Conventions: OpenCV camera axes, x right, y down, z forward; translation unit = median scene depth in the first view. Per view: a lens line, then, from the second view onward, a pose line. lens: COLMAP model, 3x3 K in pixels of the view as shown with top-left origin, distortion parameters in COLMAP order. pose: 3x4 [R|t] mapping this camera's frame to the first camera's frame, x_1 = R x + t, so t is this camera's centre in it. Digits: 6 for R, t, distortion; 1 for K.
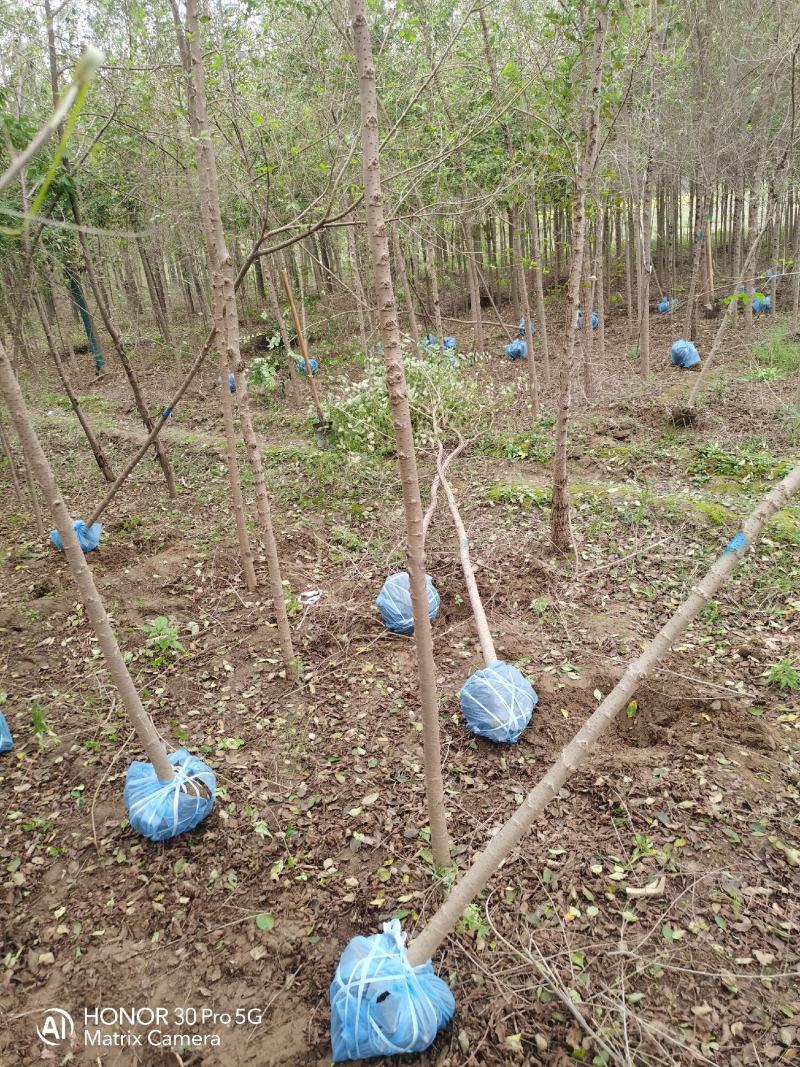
lens RADIAL K [[817.1, 0, 397.5], [0, 817.1, 532.4], [0, 0, 1]] dist [0.048866, -0.035258]
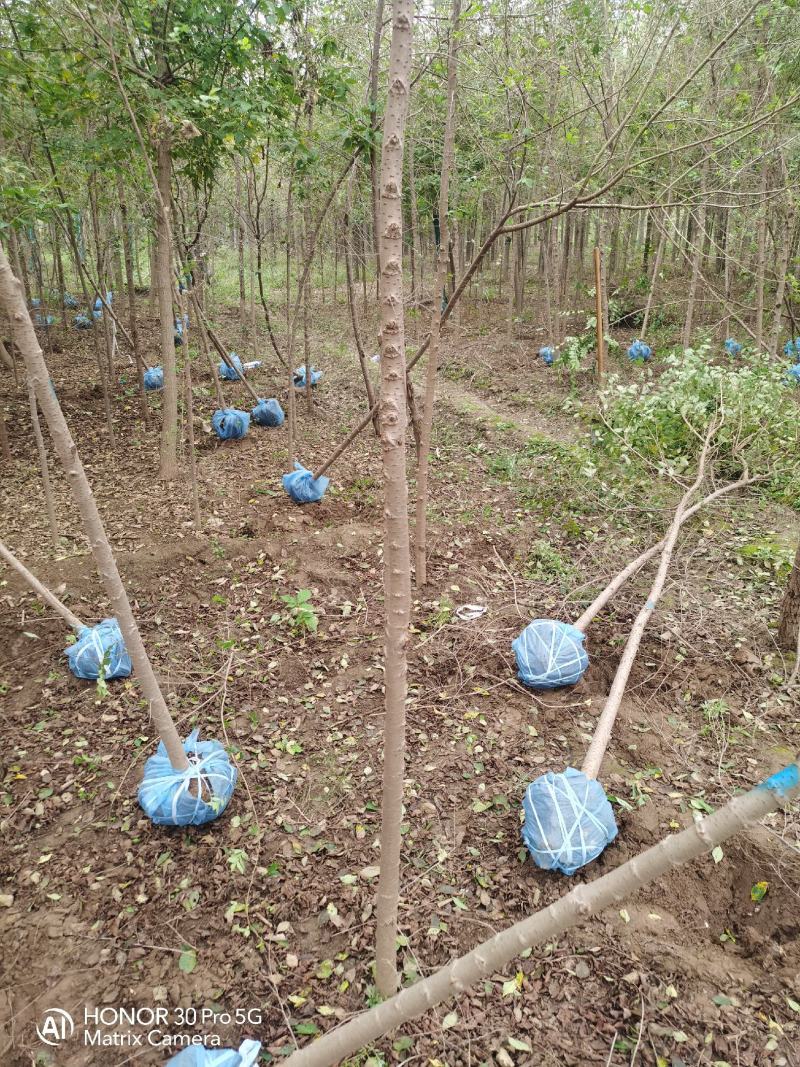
lens RADIAL K [[817.1, 0, 400.4], [0, 817.1, 530.9], [0, 0, 1]] dist [0.048866, -0.035258]
pose [[0.887983, 0.251642, -0.384918, 0.227897], [-0.235933, 0.967742, 0.088383, -0.105522], [0.394742, 0.012332, 0.918709, 0.190899]]
